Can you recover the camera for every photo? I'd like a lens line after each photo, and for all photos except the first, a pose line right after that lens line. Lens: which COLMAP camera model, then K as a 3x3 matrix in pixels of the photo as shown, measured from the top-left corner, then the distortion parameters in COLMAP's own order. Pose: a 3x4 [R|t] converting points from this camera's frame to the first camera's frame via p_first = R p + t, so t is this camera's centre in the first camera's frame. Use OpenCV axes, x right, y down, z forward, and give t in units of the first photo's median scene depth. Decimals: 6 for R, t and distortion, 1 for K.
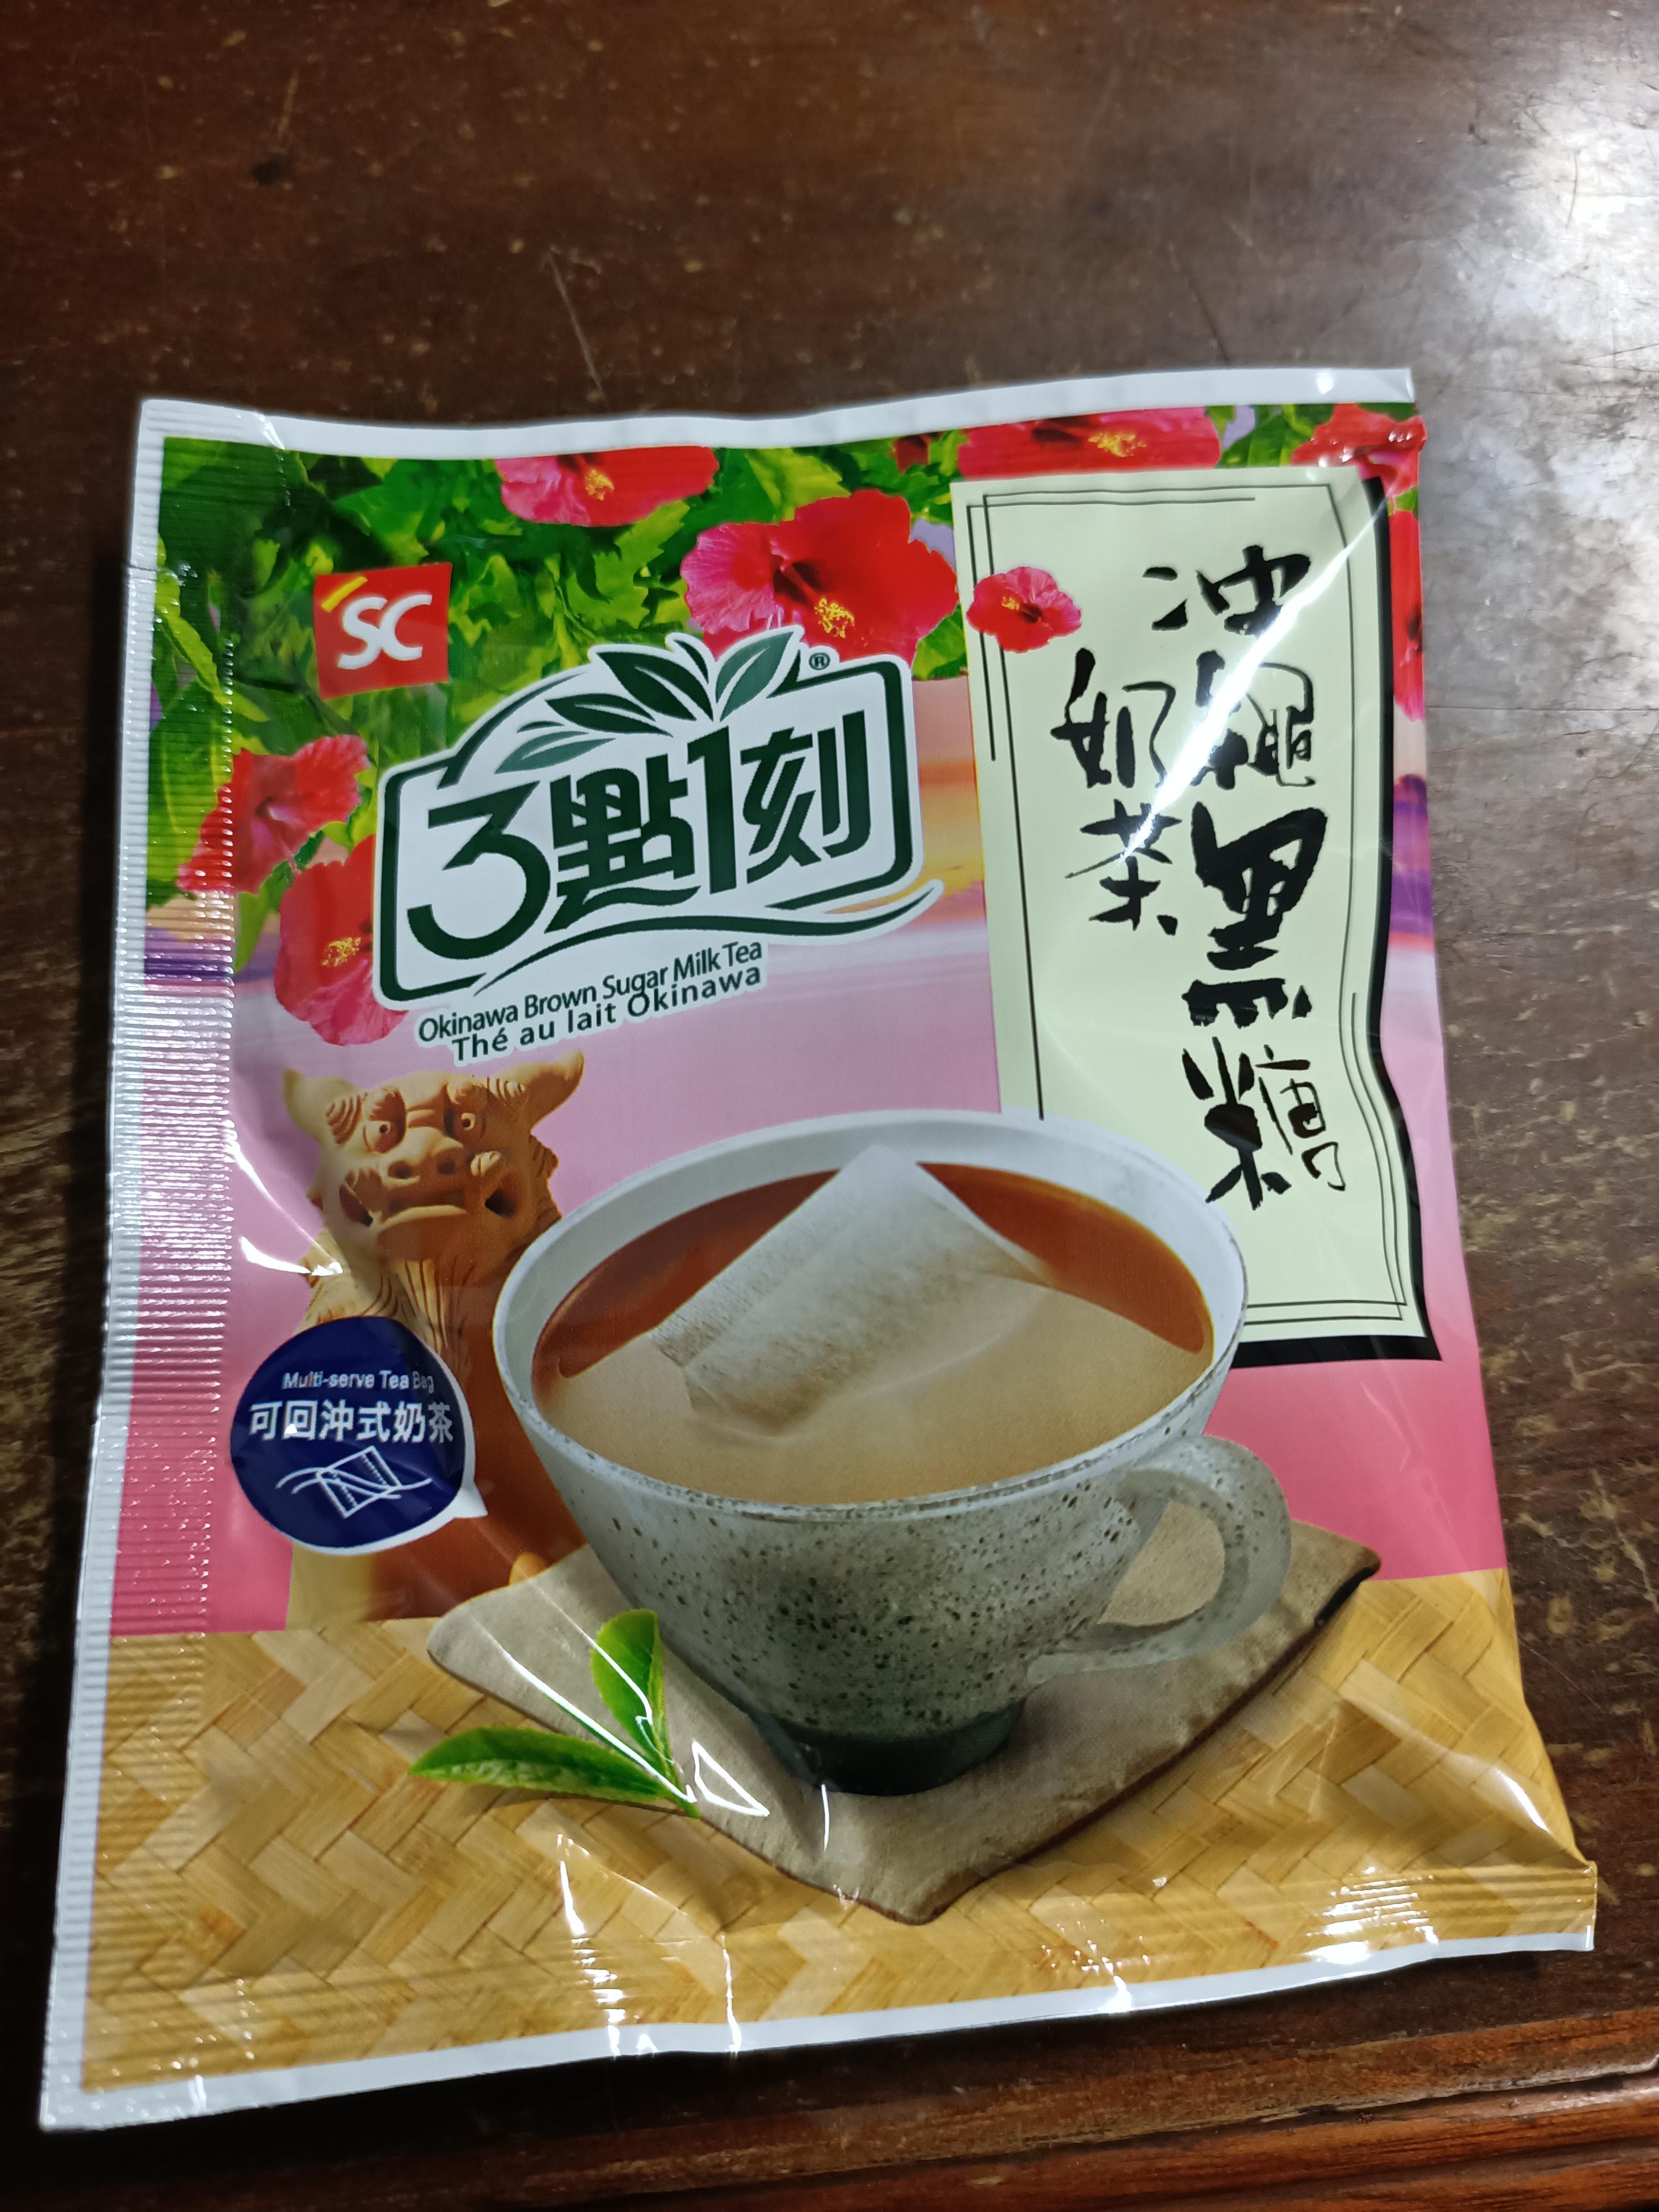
lens RADIAL K [[1139.0, 0, 829.5], [0, 1139.0, 1106.0], [0, 0, 1]] dist [0.013422, -0.000178]
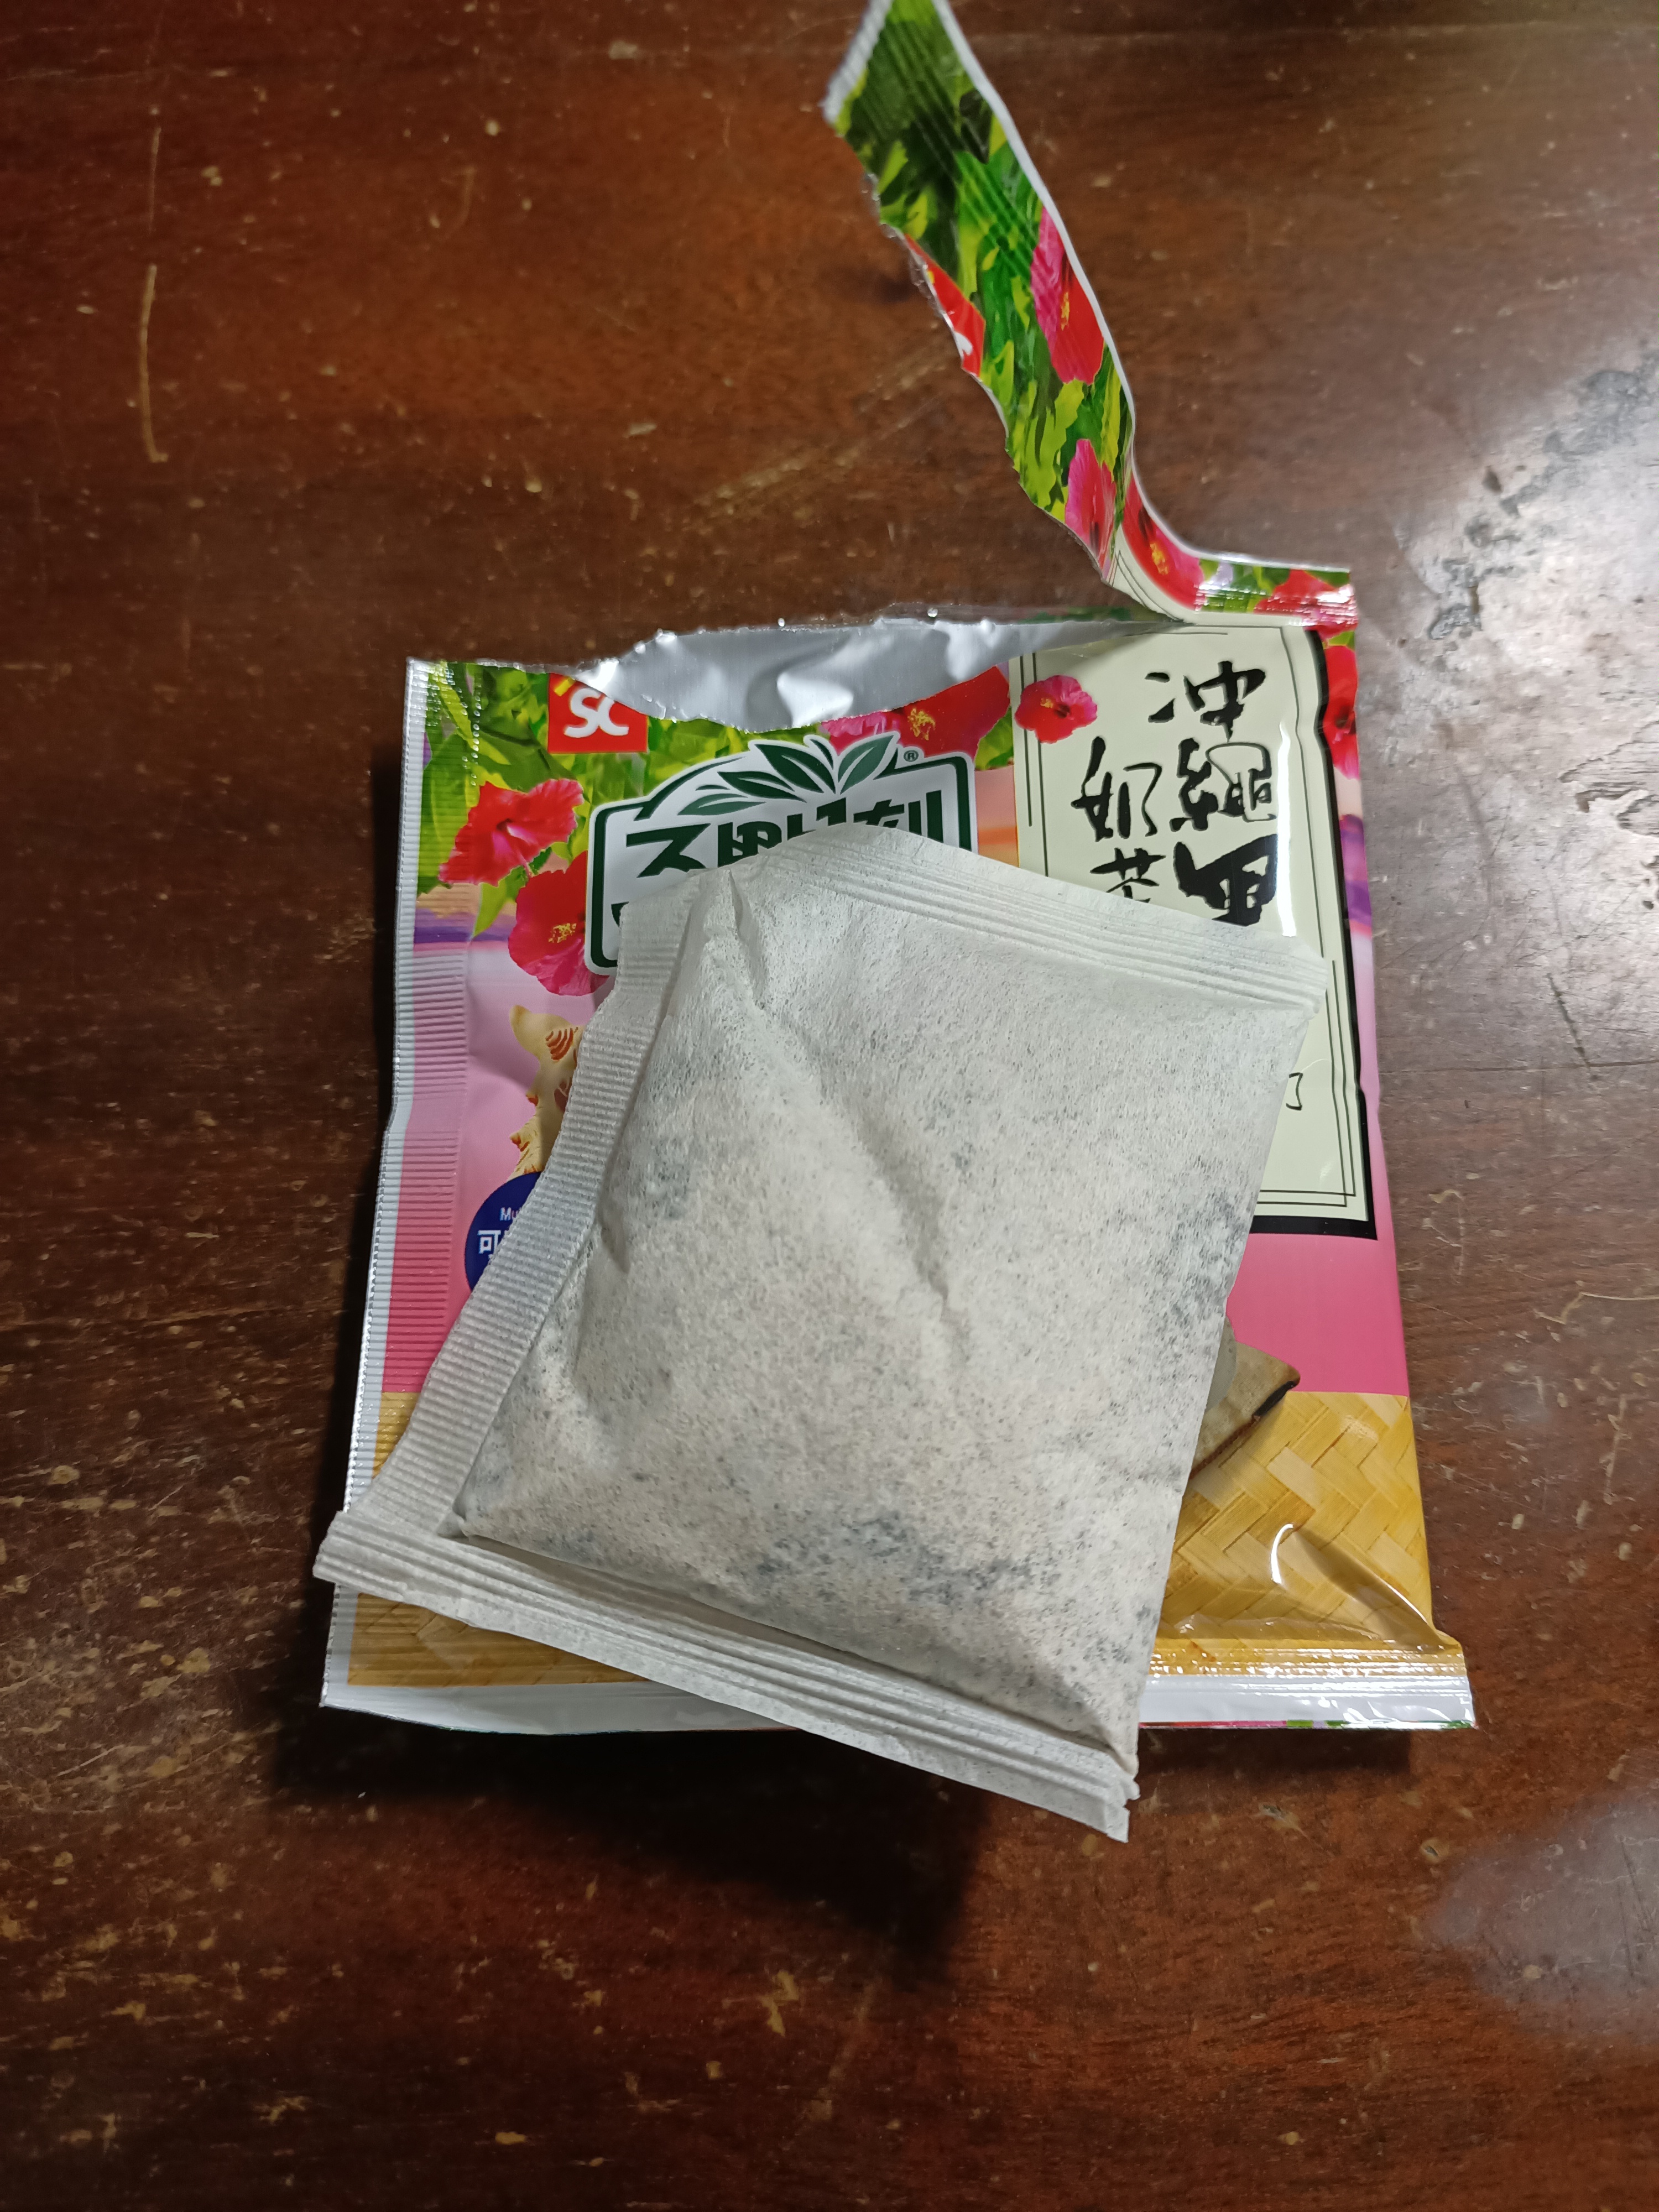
lens RADIAL K [[1102.6, 0, 829.5], [0, 1102.6, 1106.0], [0, 0, 1]] dist [-0.000121, 0.000020]
pose [[0.998009, 0.016261, -0.060940, -0.016936], [-0.008814, 0.992670, 0.120538, -0.103941], [0.062454, -0.119761, 0.990836, -0.400409]]
